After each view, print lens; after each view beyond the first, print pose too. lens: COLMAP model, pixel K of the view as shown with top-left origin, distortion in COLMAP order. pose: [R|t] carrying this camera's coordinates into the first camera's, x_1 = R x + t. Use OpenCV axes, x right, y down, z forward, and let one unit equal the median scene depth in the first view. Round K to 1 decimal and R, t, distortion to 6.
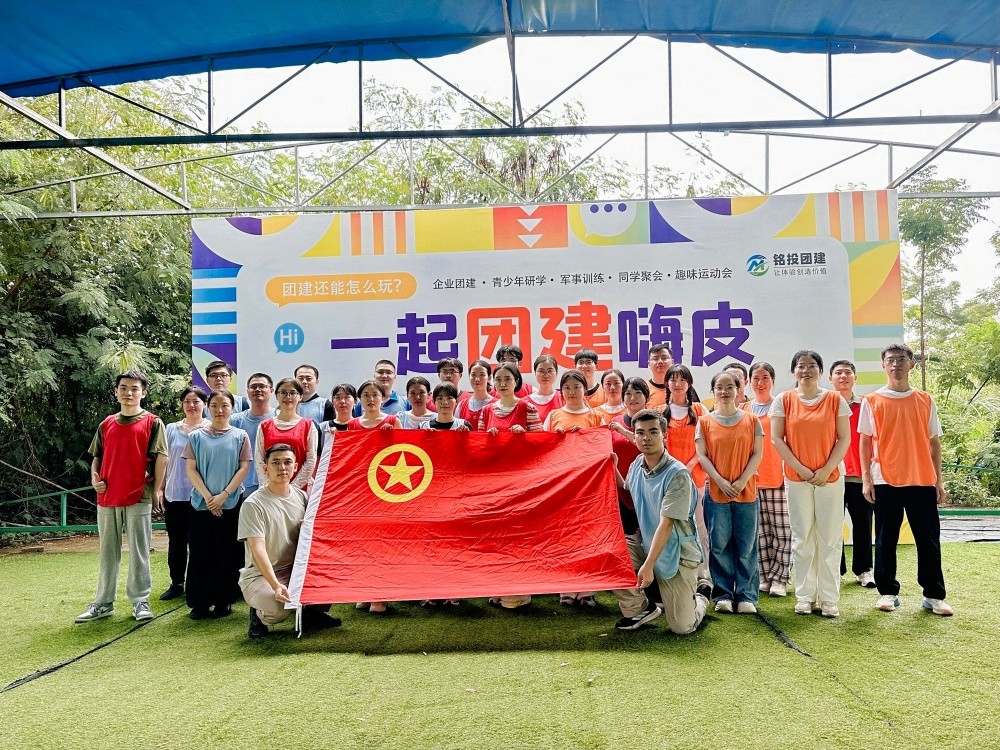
lens RADIAL K [[727.9, 0, 500.0], [0, 727.9, 374.5], [0, 0, 1]] dist [0.115619, -0.168127]
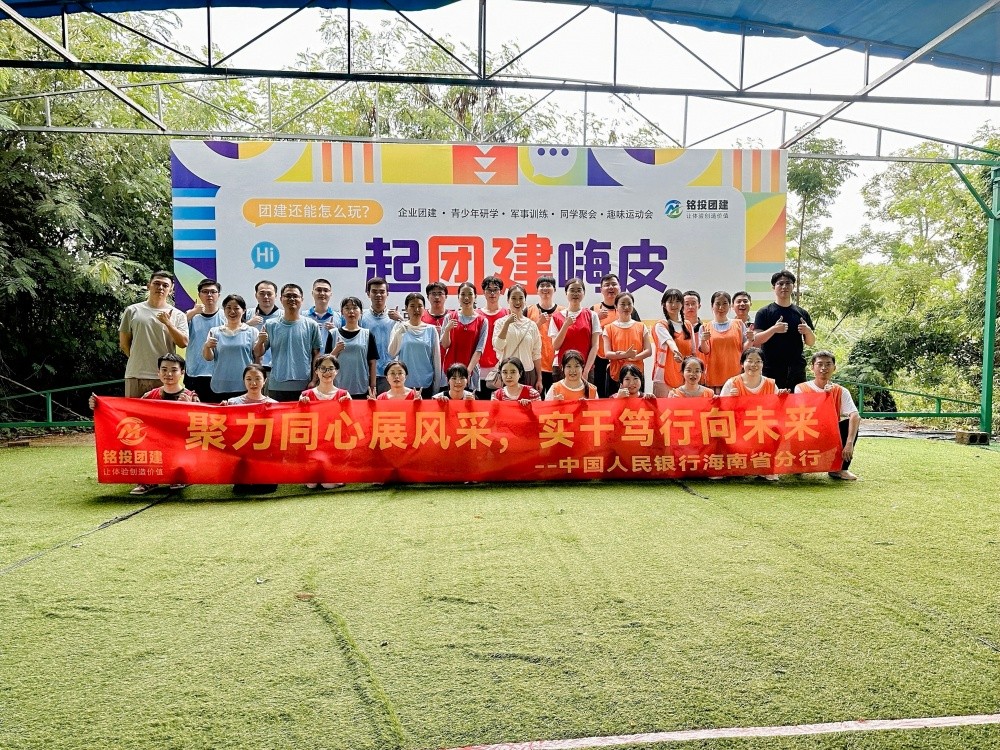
lens RADIAL K [[721.0, 0, 500.6], [0, 721.0, 376.4], [0, 0, 1]] dist [0.094309, -0.121561]
pose [[0.990591, 0.014538, 0.136078, -0.084652], [-0.028171, 0.994708, 0.098806, 0.013007], [-0.133922, -0.101710, 0.985759, -0.151193]]
